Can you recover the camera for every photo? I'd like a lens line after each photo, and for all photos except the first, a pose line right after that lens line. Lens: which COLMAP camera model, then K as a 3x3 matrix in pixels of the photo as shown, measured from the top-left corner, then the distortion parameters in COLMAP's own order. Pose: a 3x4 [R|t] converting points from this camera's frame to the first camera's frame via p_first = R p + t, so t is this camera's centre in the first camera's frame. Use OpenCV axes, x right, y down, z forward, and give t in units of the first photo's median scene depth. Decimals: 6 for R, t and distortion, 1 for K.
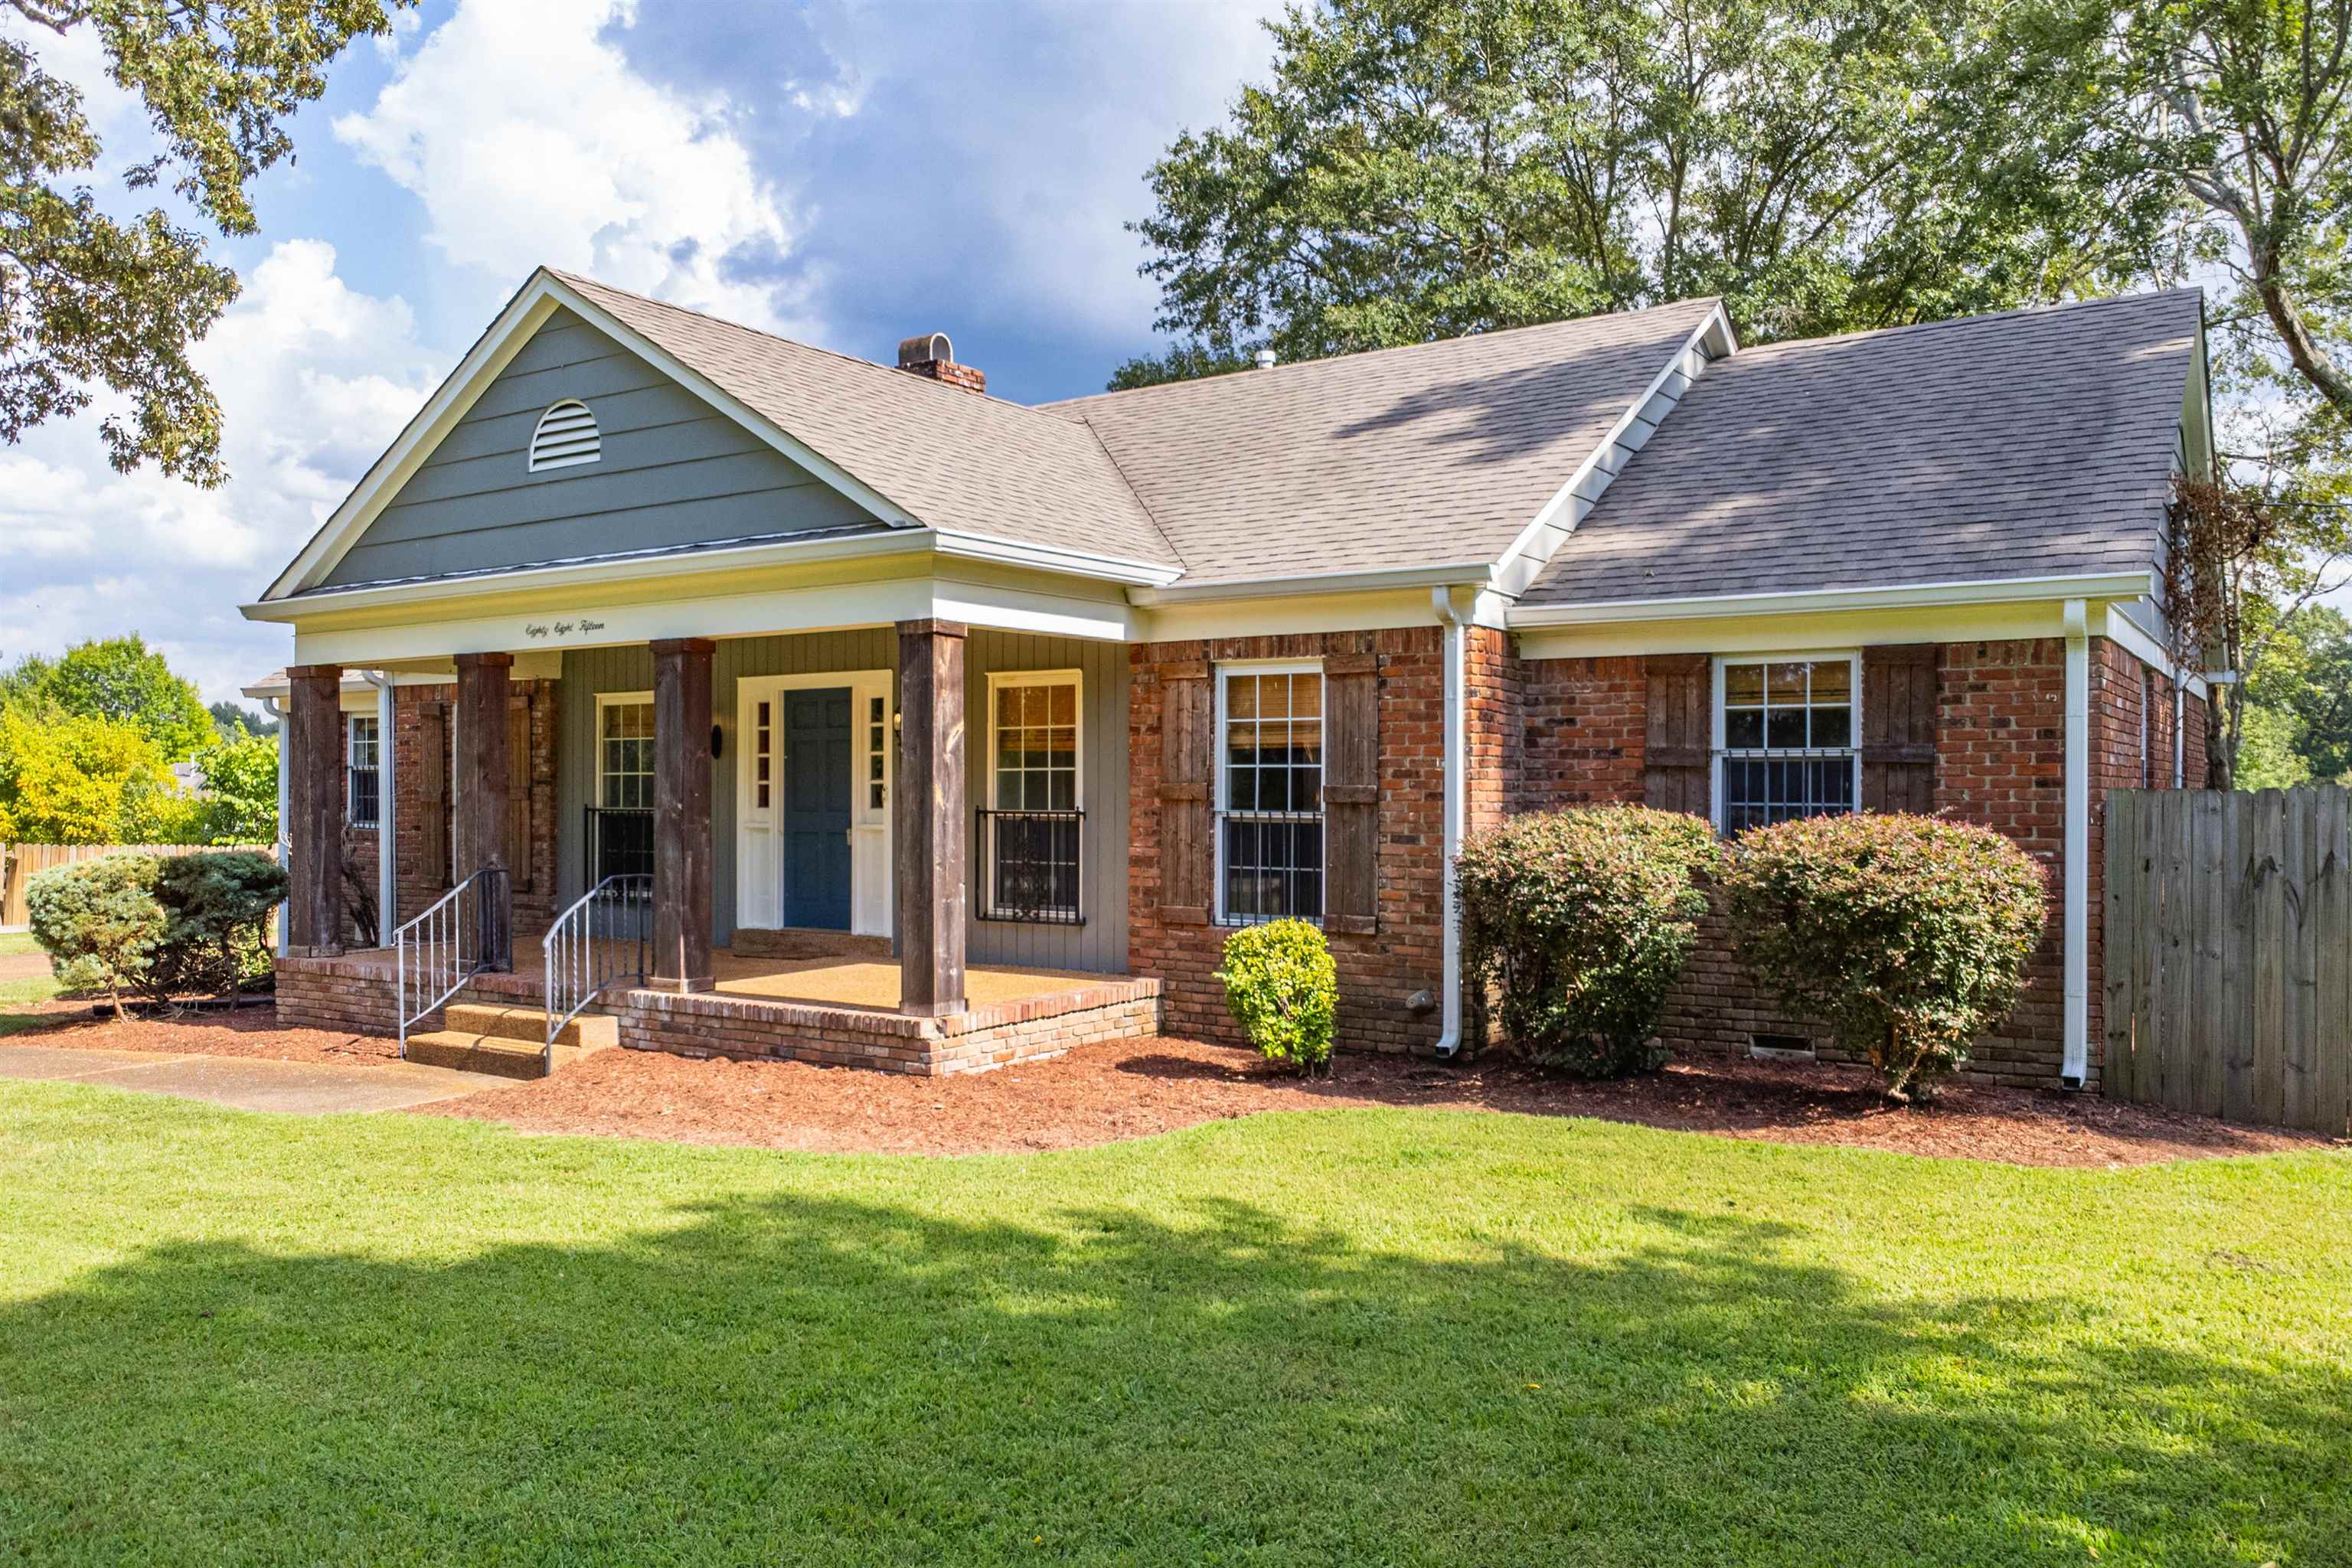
lens RADIAL K [[1732.2, 0, 1176.0], [0, 1732.2, 784.0], [0, 0, 1]] dist [-0.008852, -0.003756]
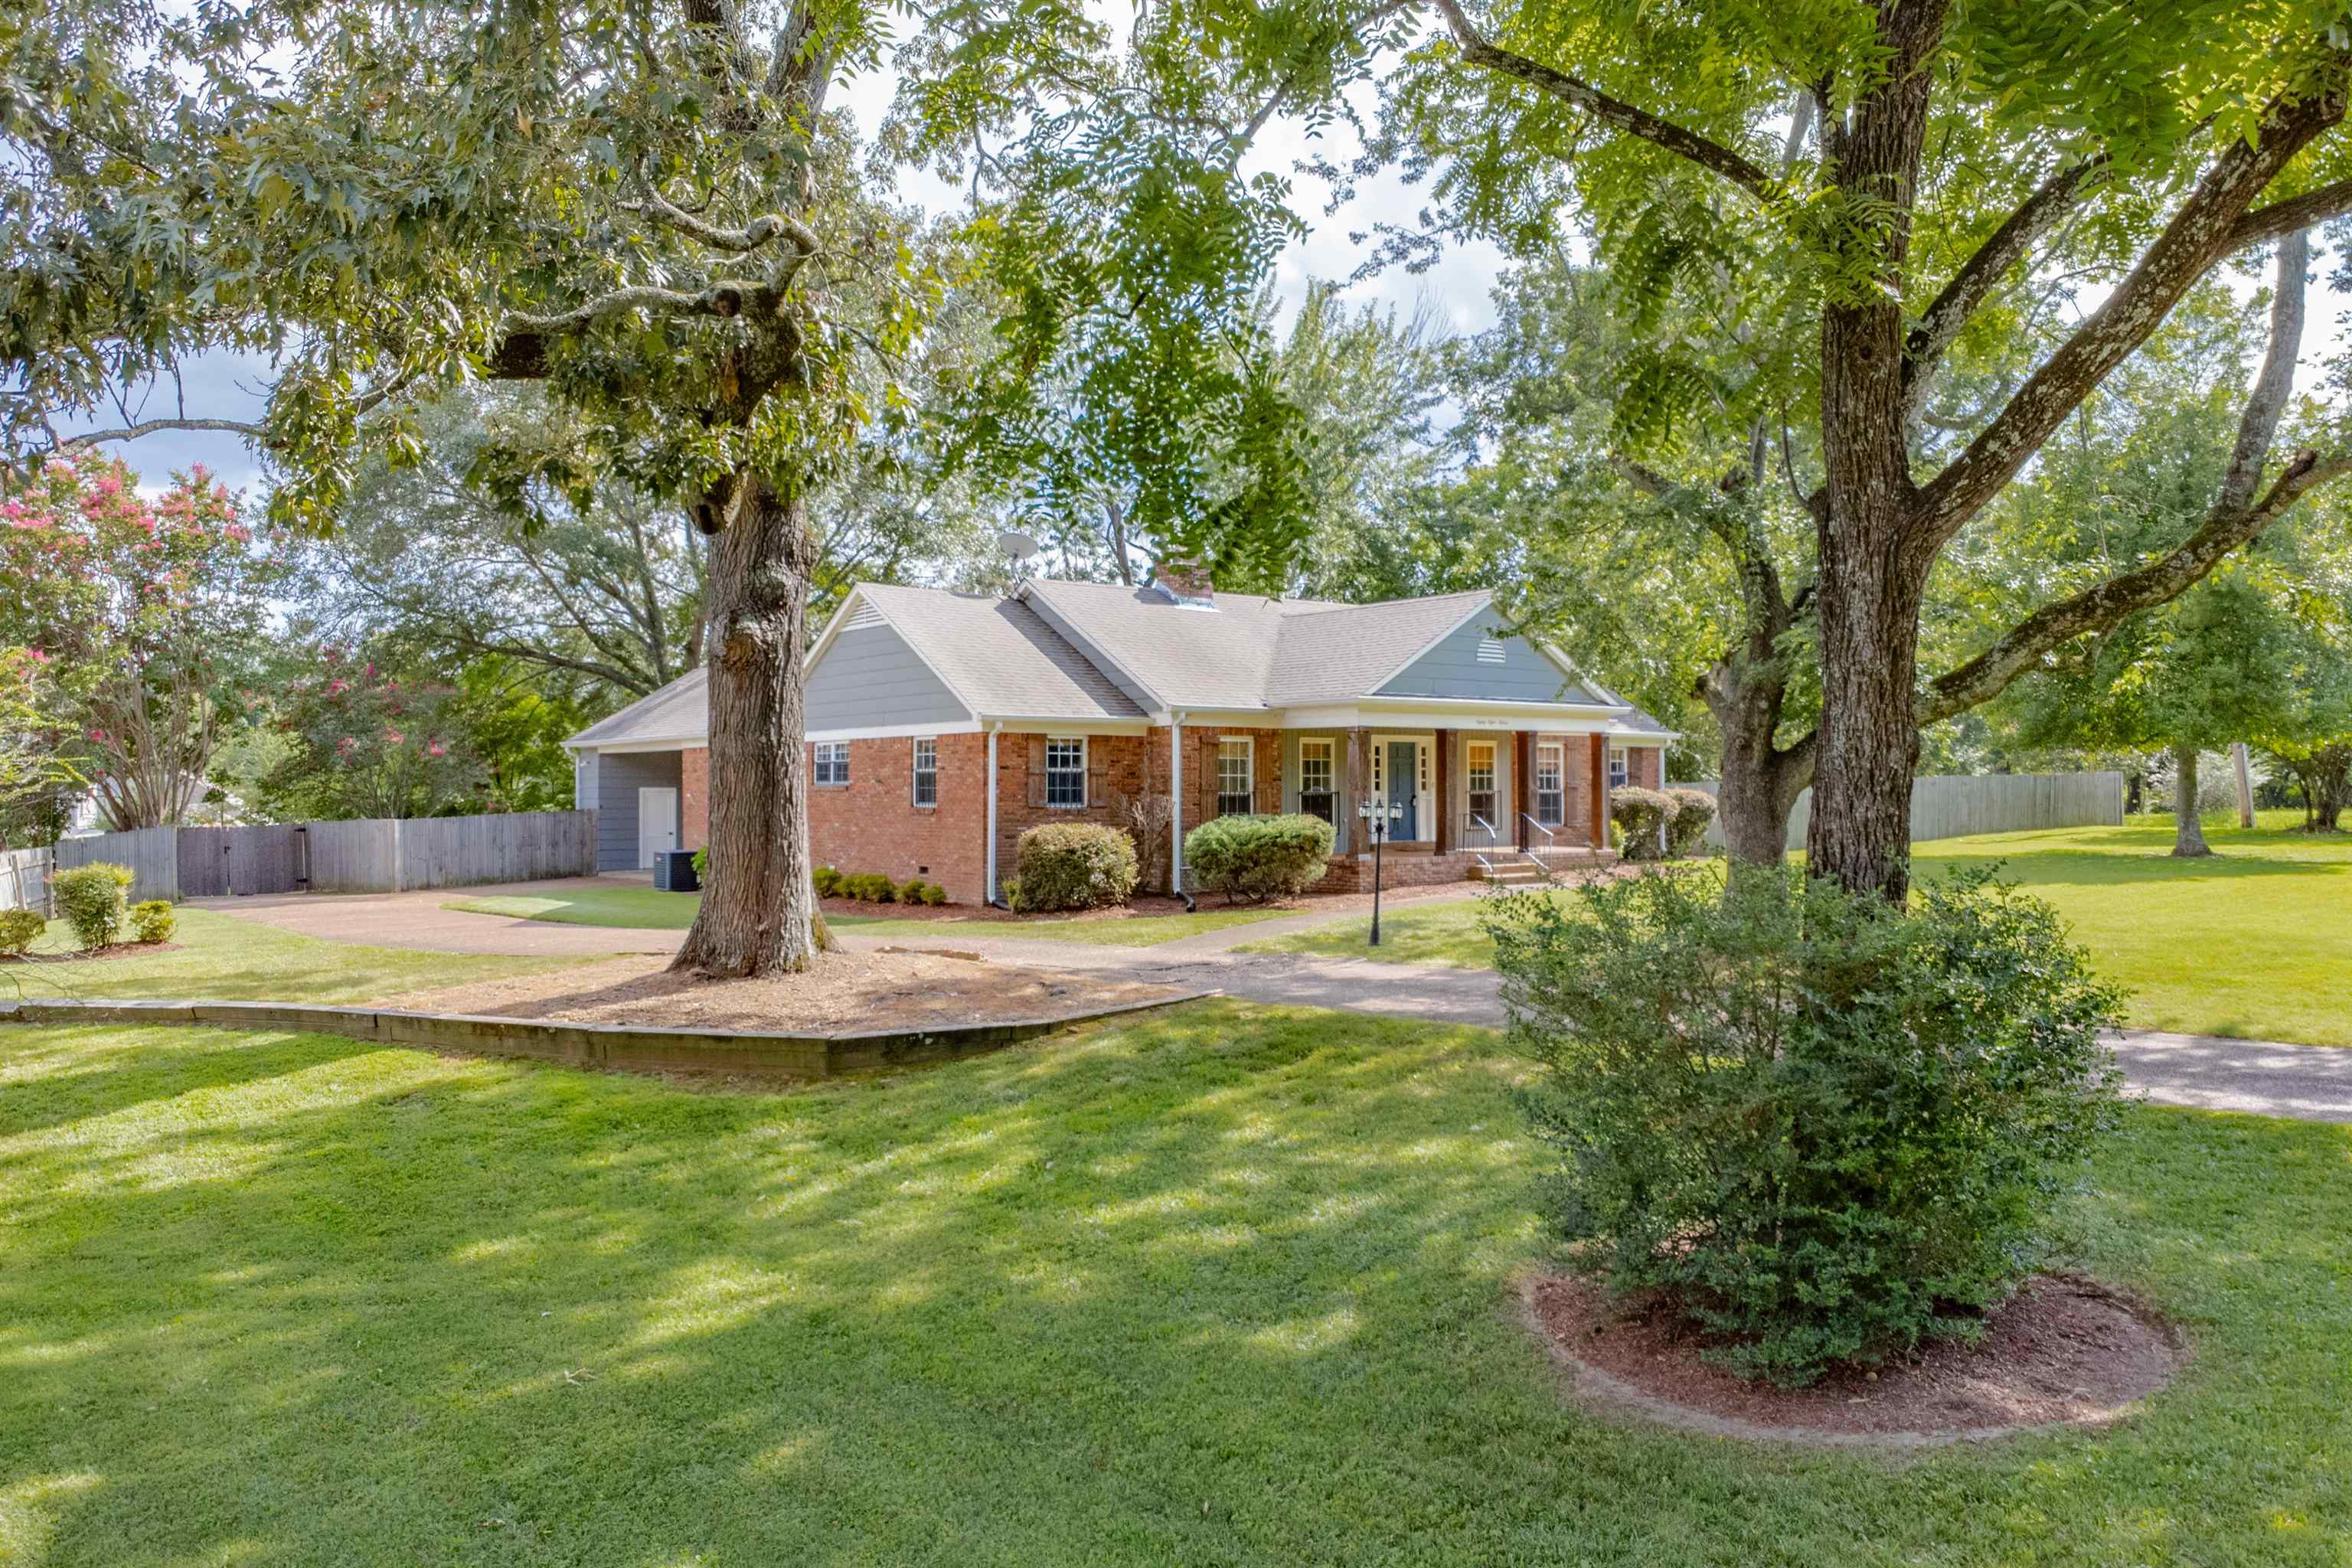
lens RADIAL K [[1732.2, 0, 1176.0], [0, 1732.2, 784.0], [0, 0, 1]] dist [-0.008852, -0.003756]
pose [[0.314558, -0.000720, 0.949238, -3.085135], [-0.002517, 0.999996, 0.001593, 0.001371], [-0.949235, -0.002890, 0.314554, 0.627446]]
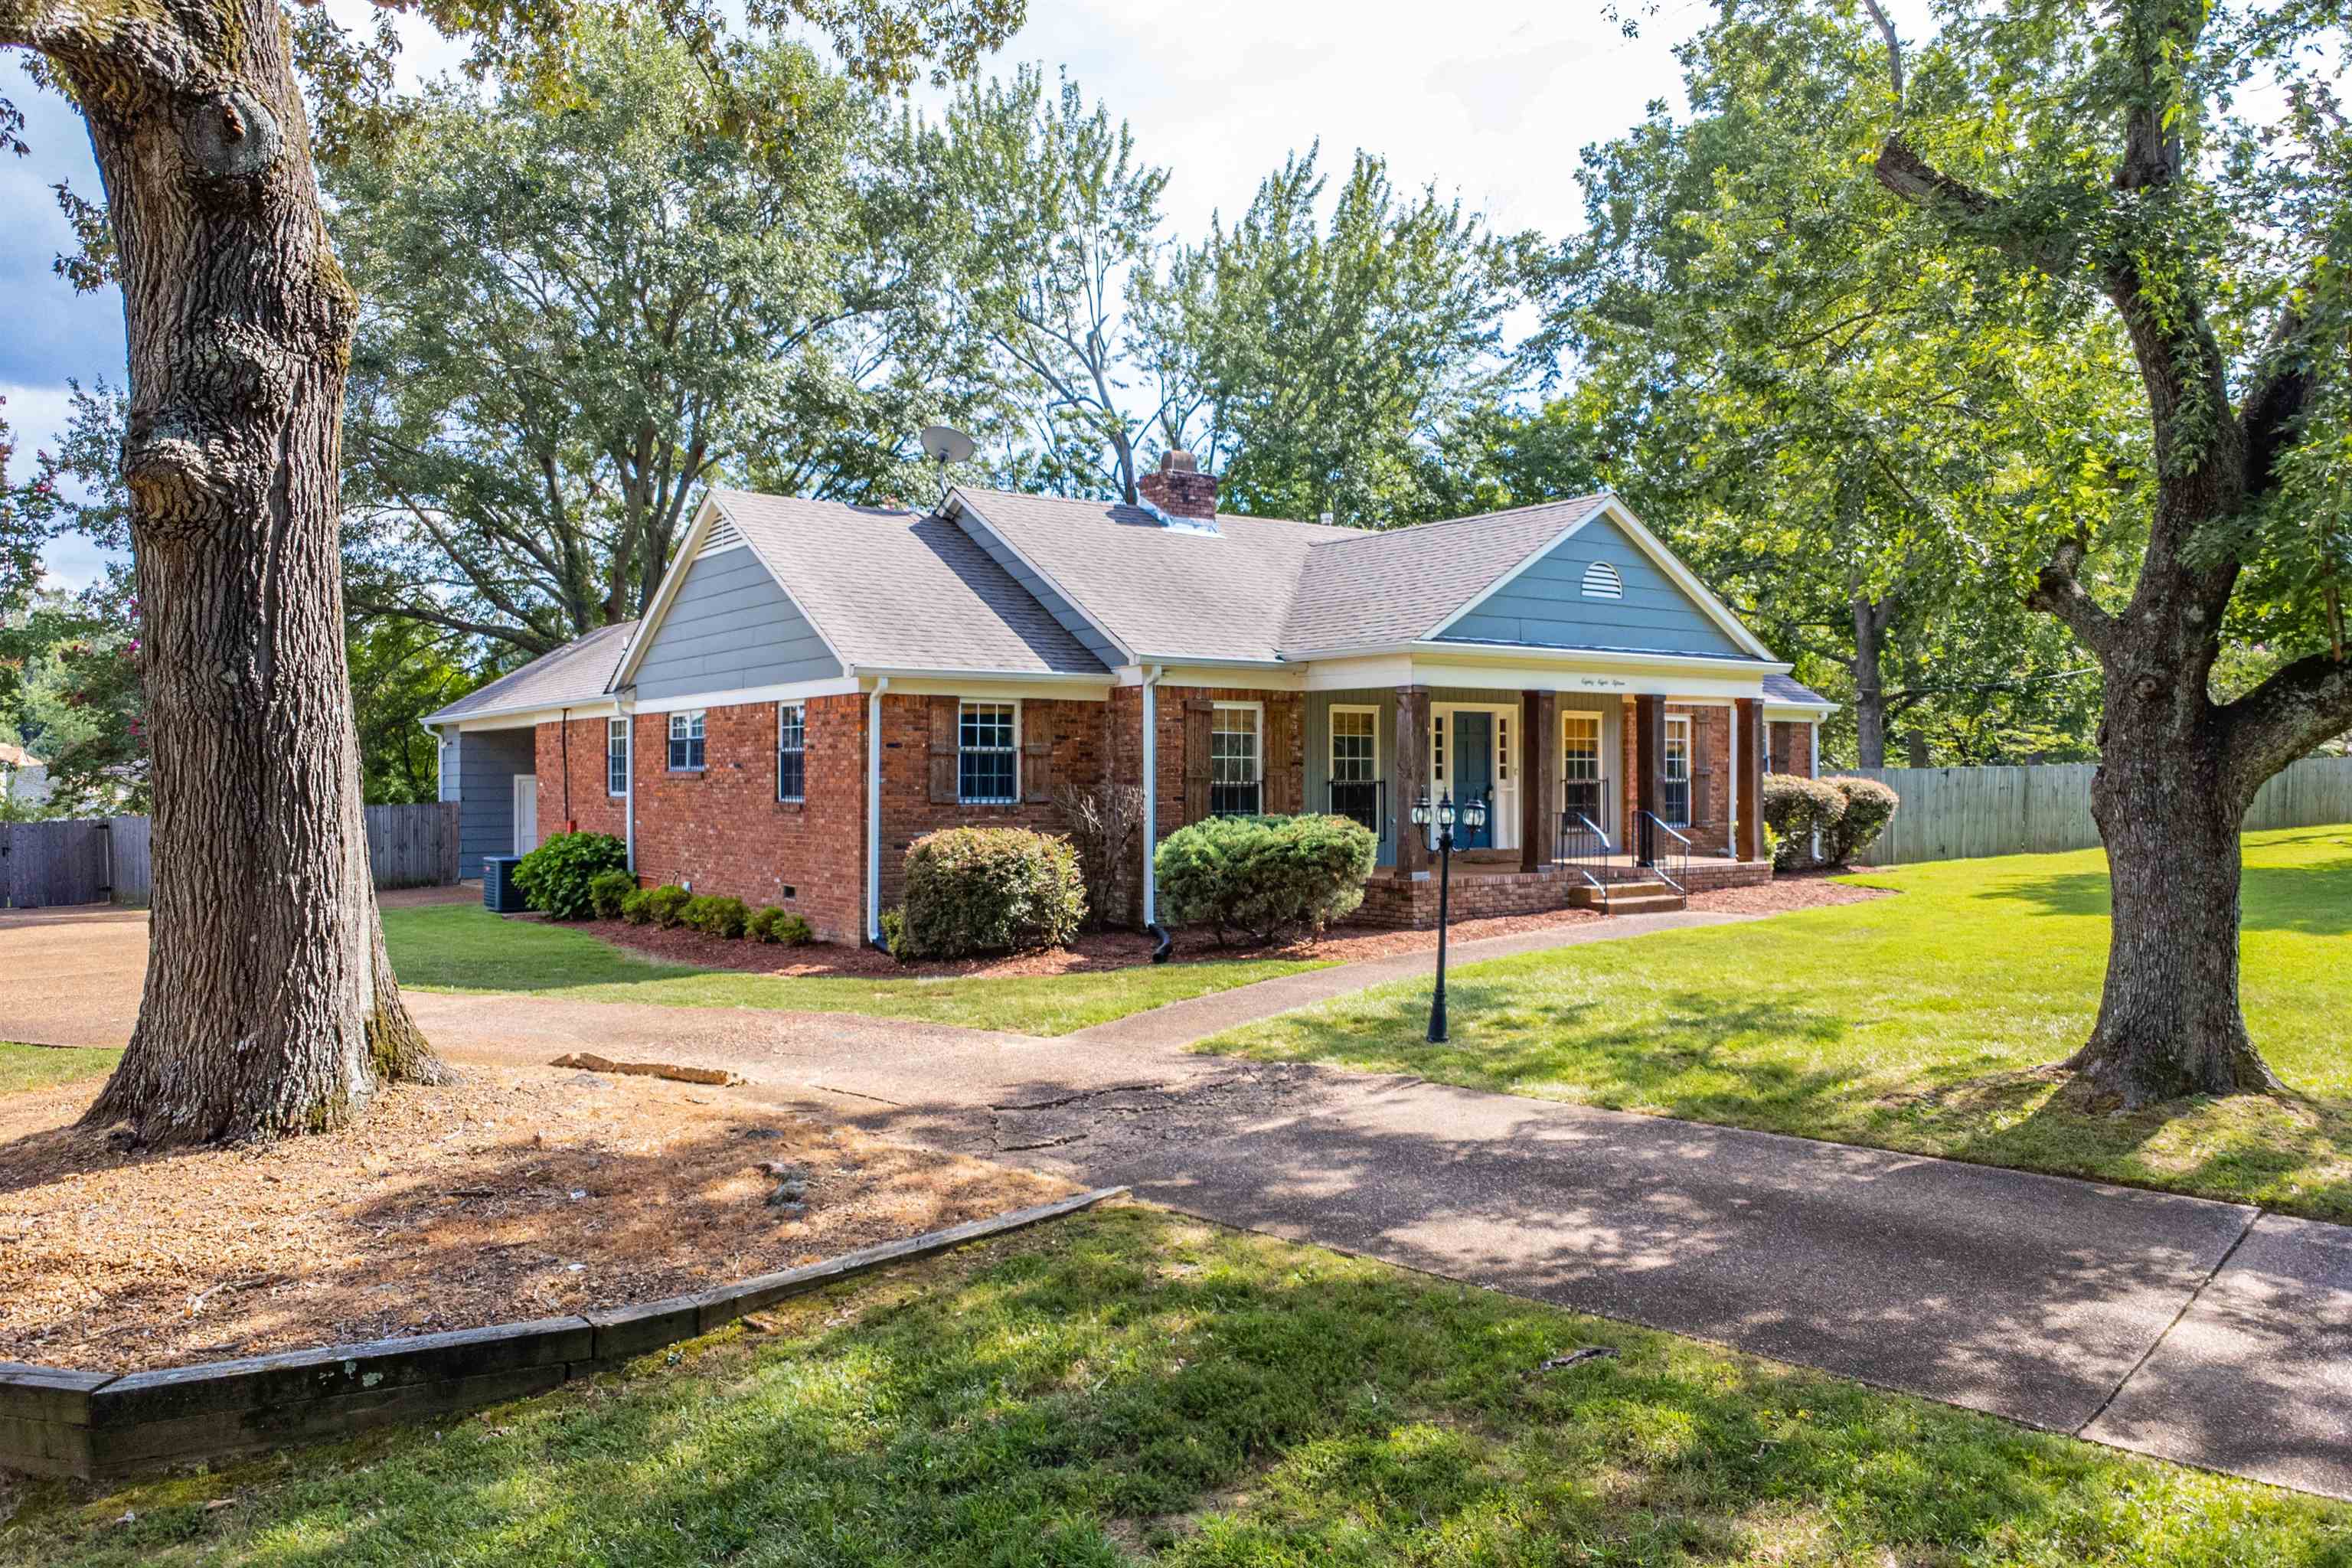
lens RADIAL K [[1732.2, 0, 1176.0], [0, 1732.2, 784.0], [0, 0, 1]] dist [-0.008852, -0.003756]
pose [[0.344447, -0.006922, 0.938780, -2.311959], [-0.003117, 0.999959, 0.008517, 0.005060], [-0.938800, -0.005859, 0.344412, 0.794368]]
